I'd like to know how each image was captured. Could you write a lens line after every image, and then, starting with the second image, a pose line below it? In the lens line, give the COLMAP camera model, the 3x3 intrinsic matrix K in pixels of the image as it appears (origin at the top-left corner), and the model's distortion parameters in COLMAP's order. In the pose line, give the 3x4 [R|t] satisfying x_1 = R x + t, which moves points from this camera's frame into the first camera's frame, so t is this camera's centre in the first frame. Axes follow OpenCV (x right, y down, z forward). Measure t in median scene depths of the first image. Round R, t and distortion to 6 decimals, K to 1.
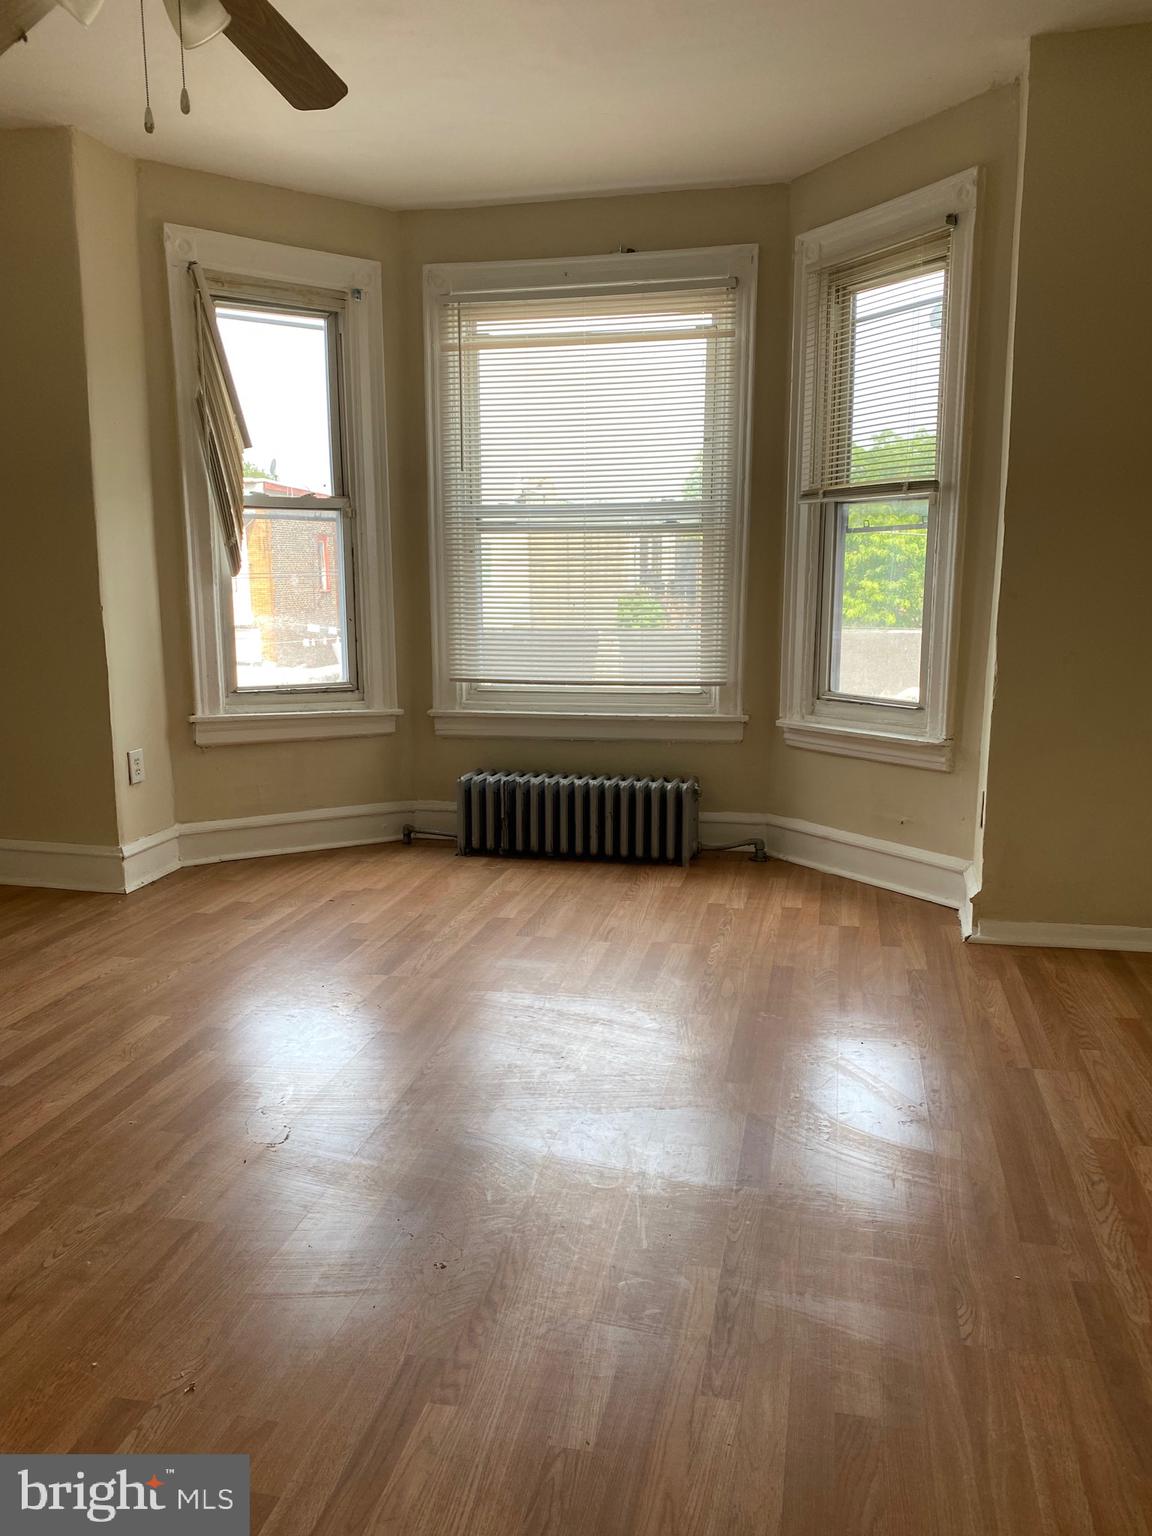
lens RADIAL K [[1172.3, 0, 580.5], [0, 1172.3, 770.1], [0, 0, 1]] dist [0.050249, -0.067916]
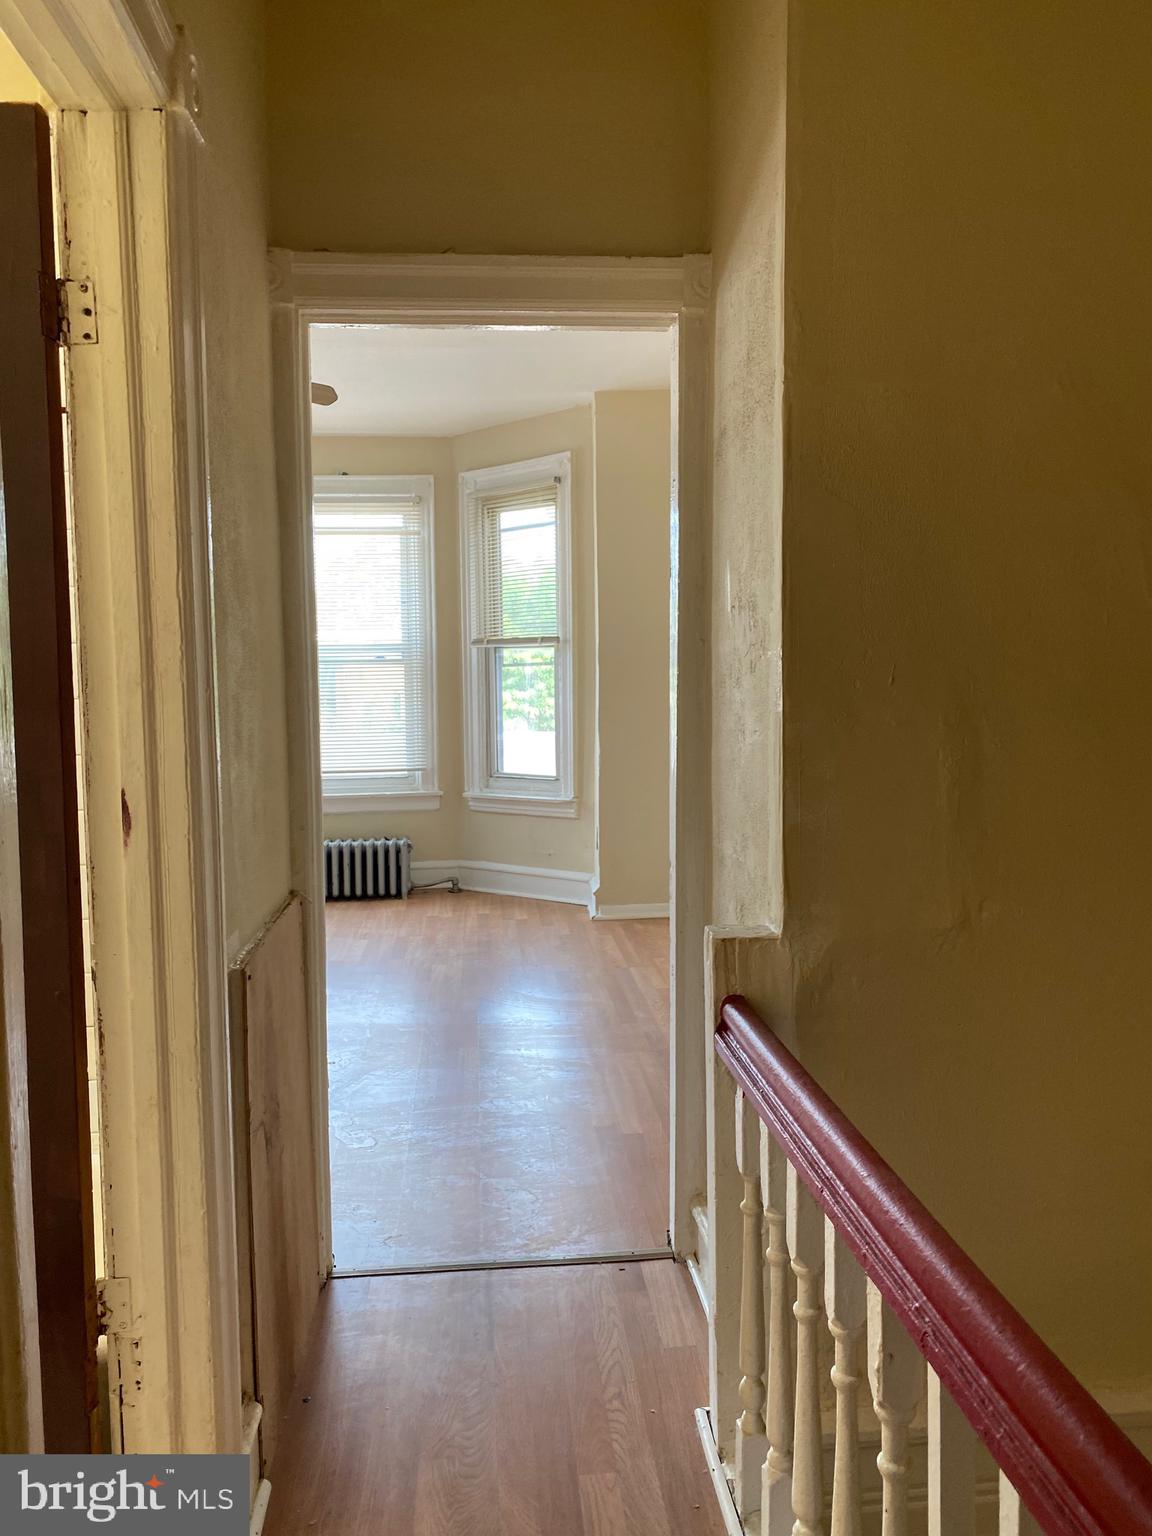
lens RADIAL K [[1172.3, 0, 580.5], [0, 1172.3, 770.1], [0, 0, 1]] dist [0.050249, -0.067916]
pose [[0.952821, -0.031374, 0.301908, -0.141387], [0.058965, 0.994828, -0.082711, 0.061924], [-0.297751, 0.096611, 0.949742, -0.457518]]
